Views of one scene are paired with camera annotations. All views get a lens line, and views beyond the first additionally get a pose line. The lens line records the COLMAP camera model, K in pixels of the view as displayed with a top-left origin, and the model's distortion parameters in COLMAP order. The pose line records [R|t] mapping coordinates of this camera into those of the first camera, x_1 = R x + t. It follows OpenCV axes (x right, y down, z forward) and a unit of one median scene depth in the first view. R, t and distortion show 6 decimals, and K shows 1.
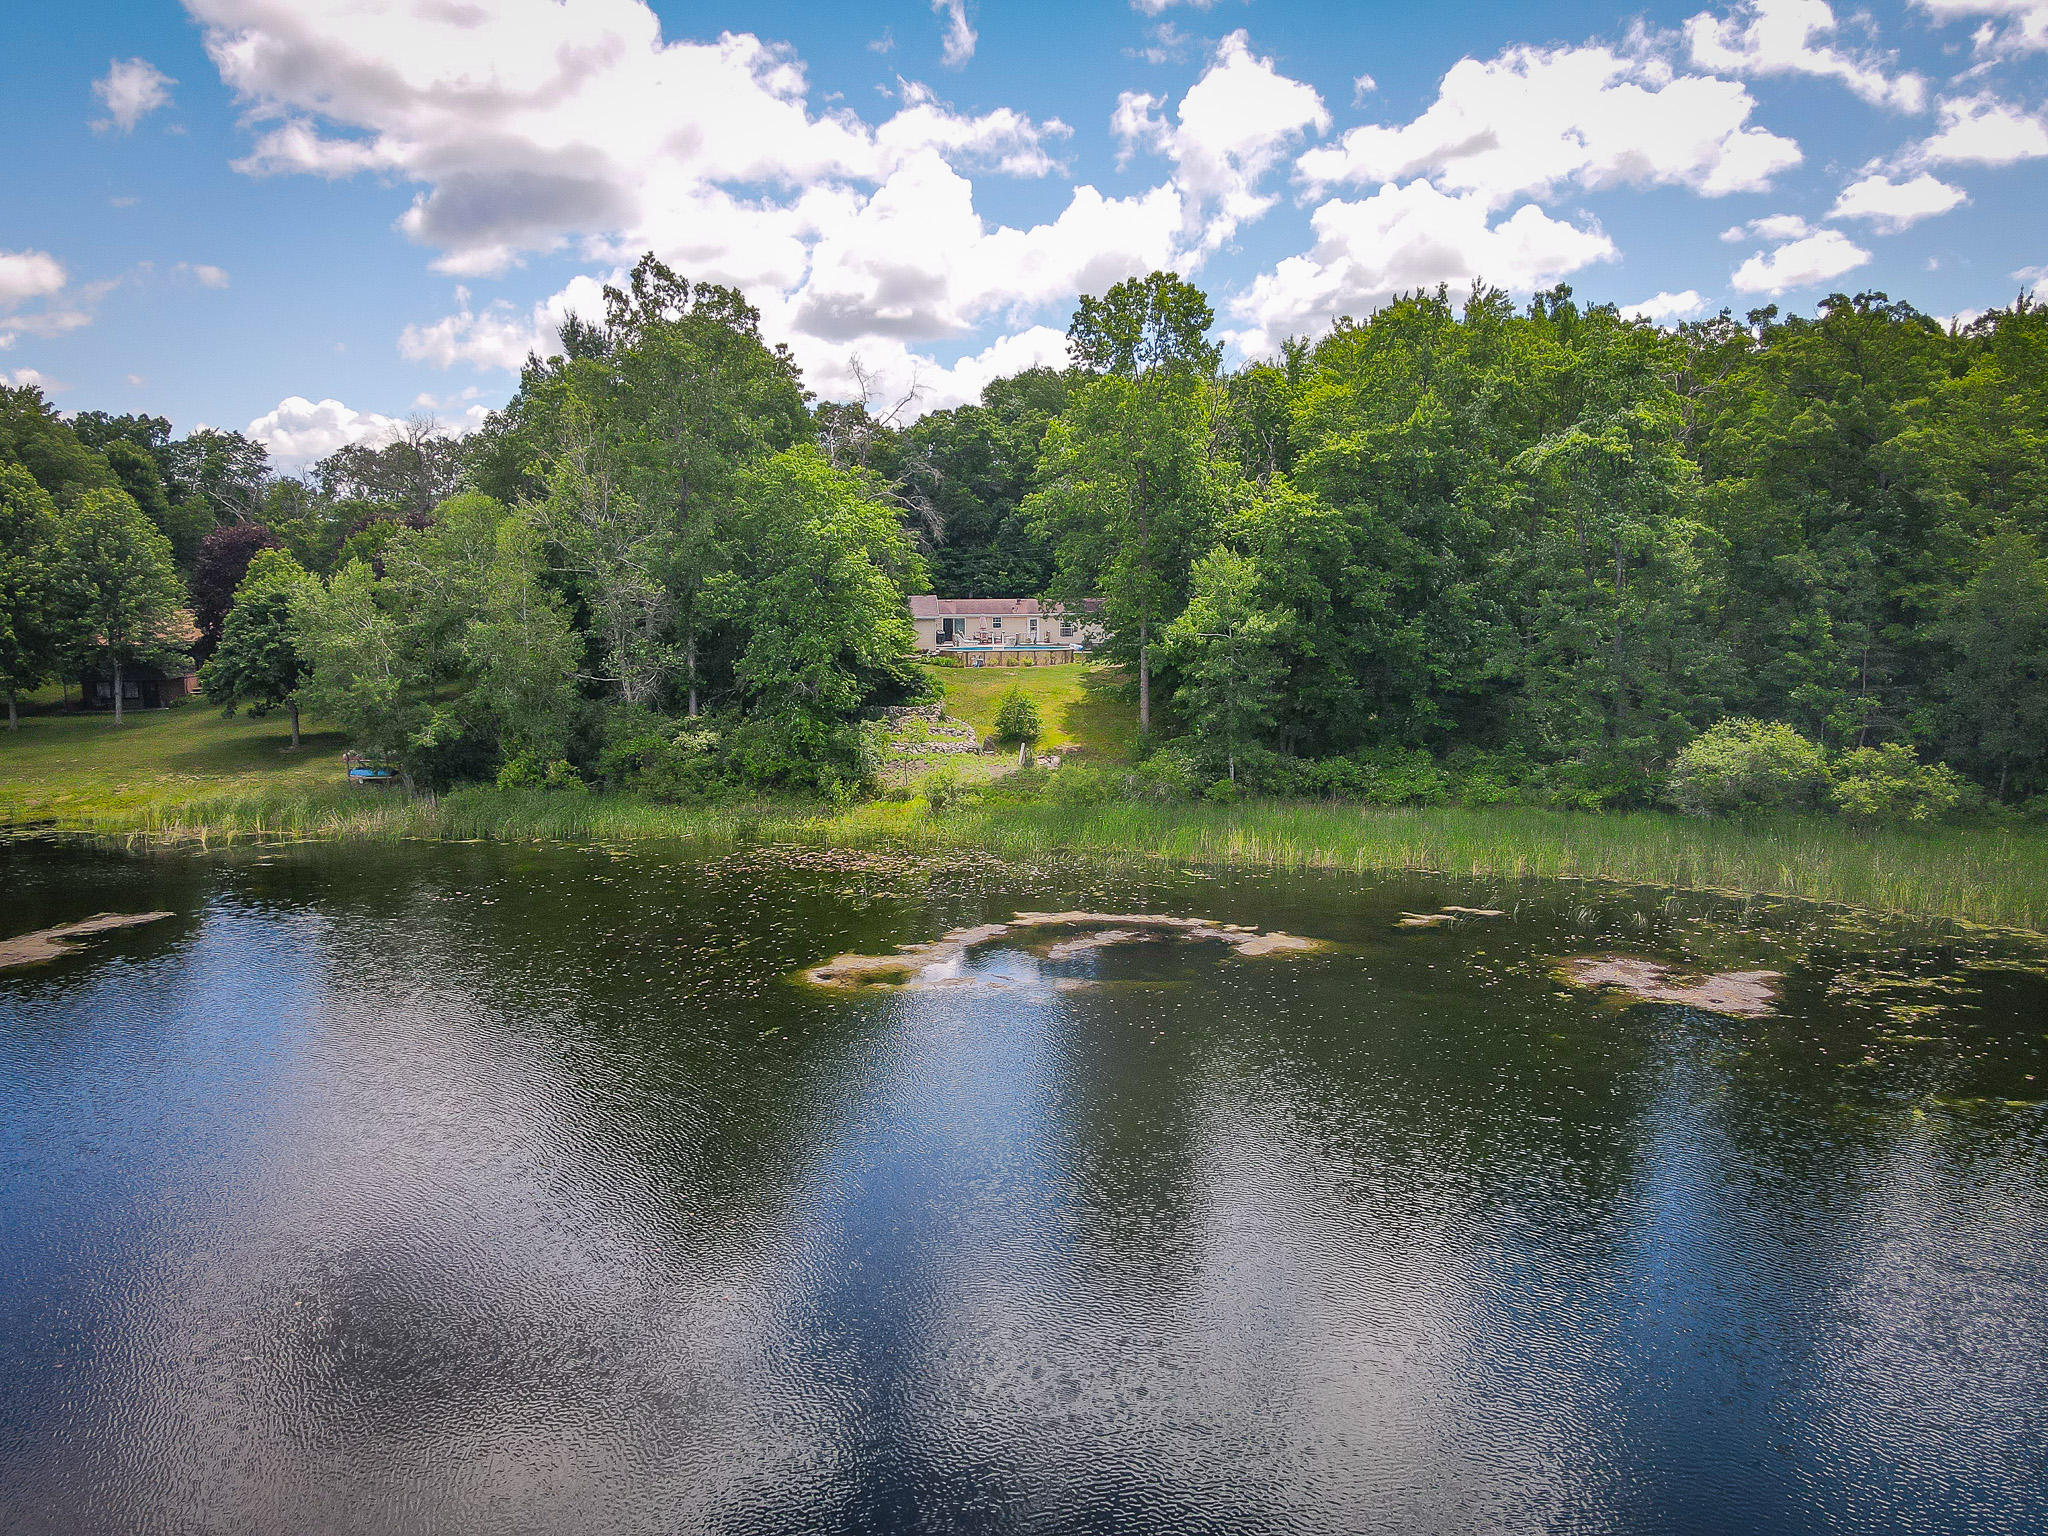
lens RADIAL K [[1454.2, 0, 1035.0], [0, 1454.2, 827.0], [0, 0, 1]] dist [0.001332, 0.003895]
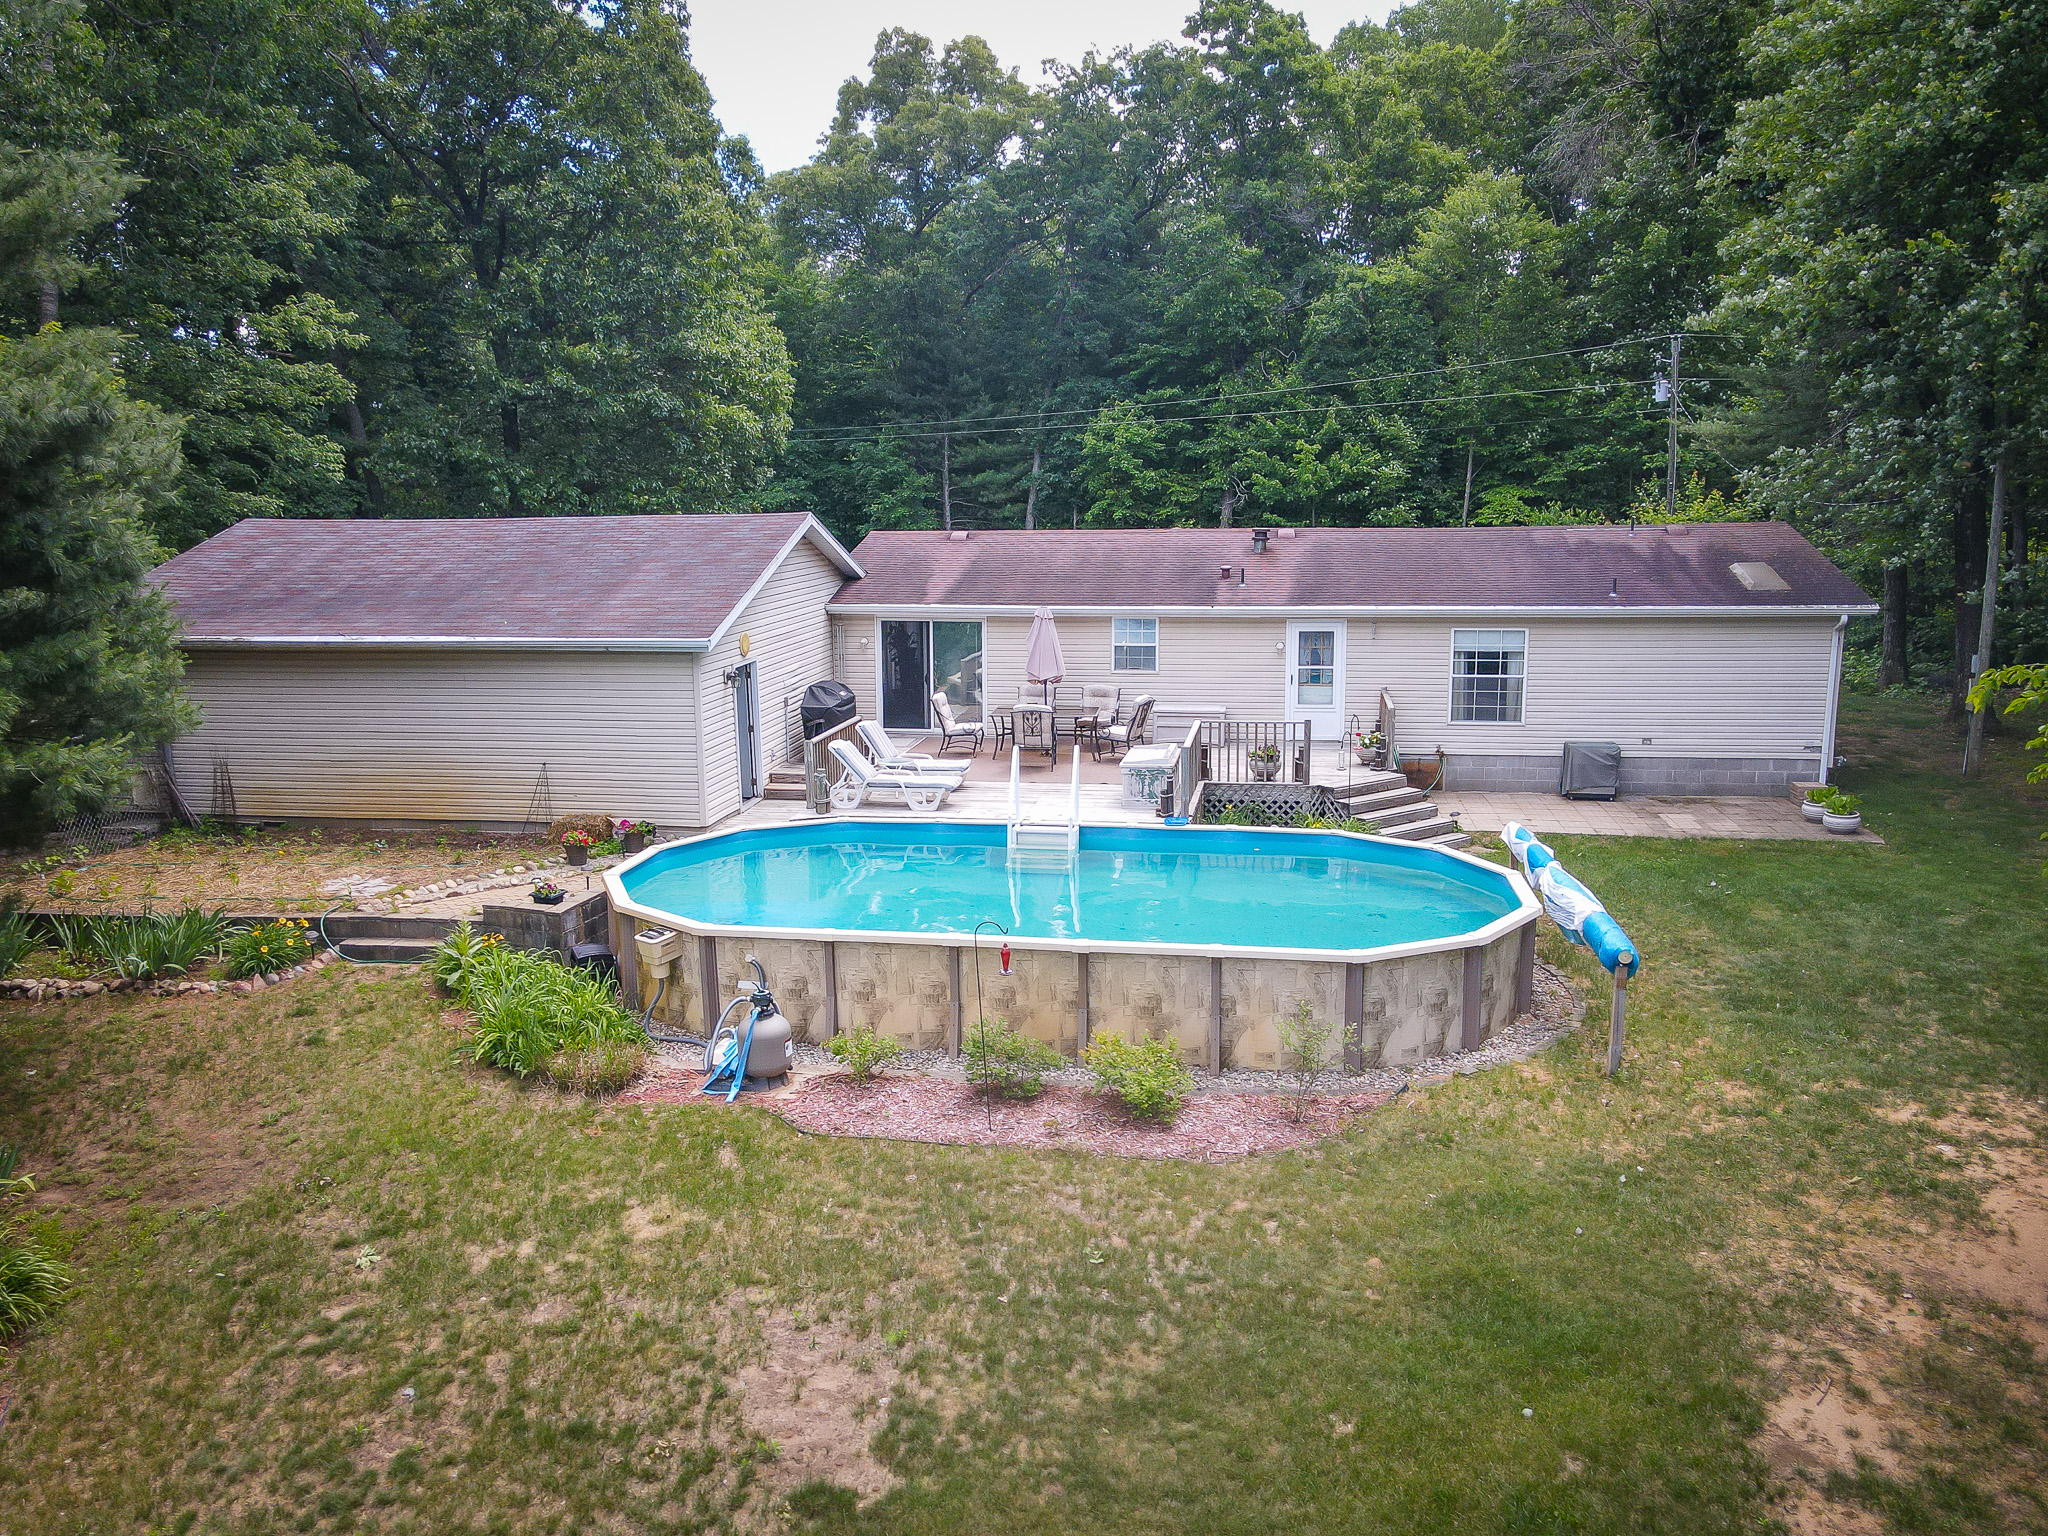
lens RADIAL K [[1466.3, 0, 1012.7], [0, 1466.3, 813.4], [0, 0, 1]] dist [0.006837, 0.002095]
pose [[0.959879, 0.046892, -0.276465, 0.025815], [-0.034514, 0.998179, 0.049473, -0.196514], [0.278282, -0.037946, 0.959750, 1.236625]]
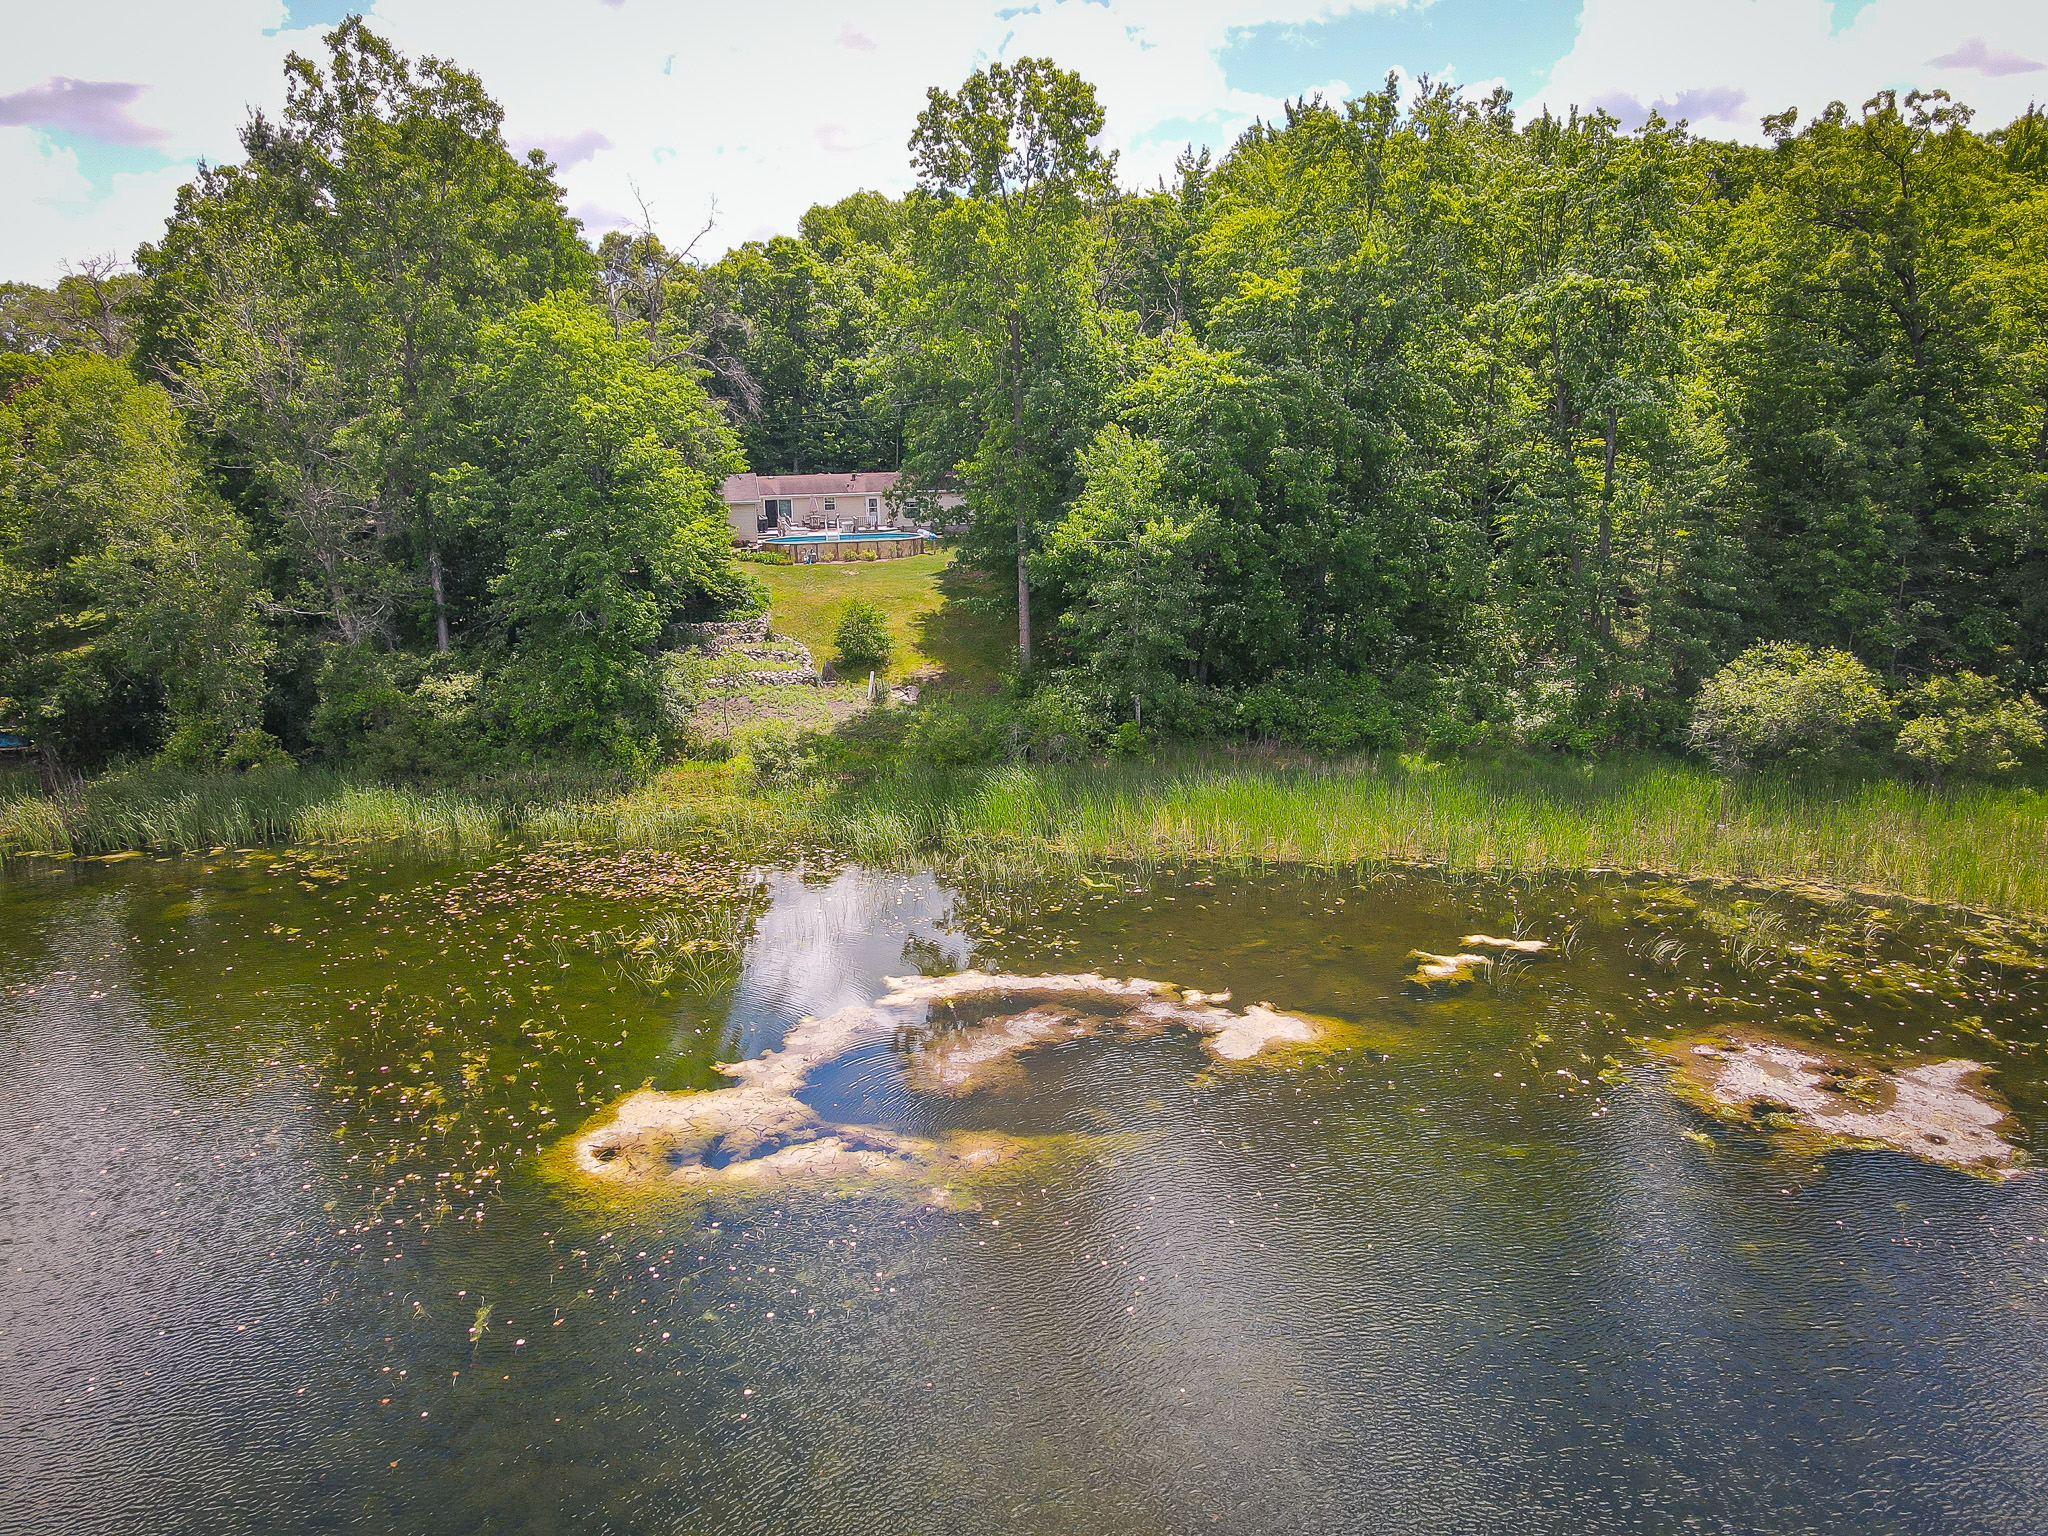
lens RADIAL K [[1466.3, 0, 1012.7], [0, 1466.3, 813.4], [0, 0, 1]] dist [0.006837, 0.002095]
pose [[0.994918, -0.036596, 0.093805, -0.010492], [0.027922, 0.995352, 0.092164, -0.056632], [-0.096742, -0.089076, 0.991316, 0.197787]]
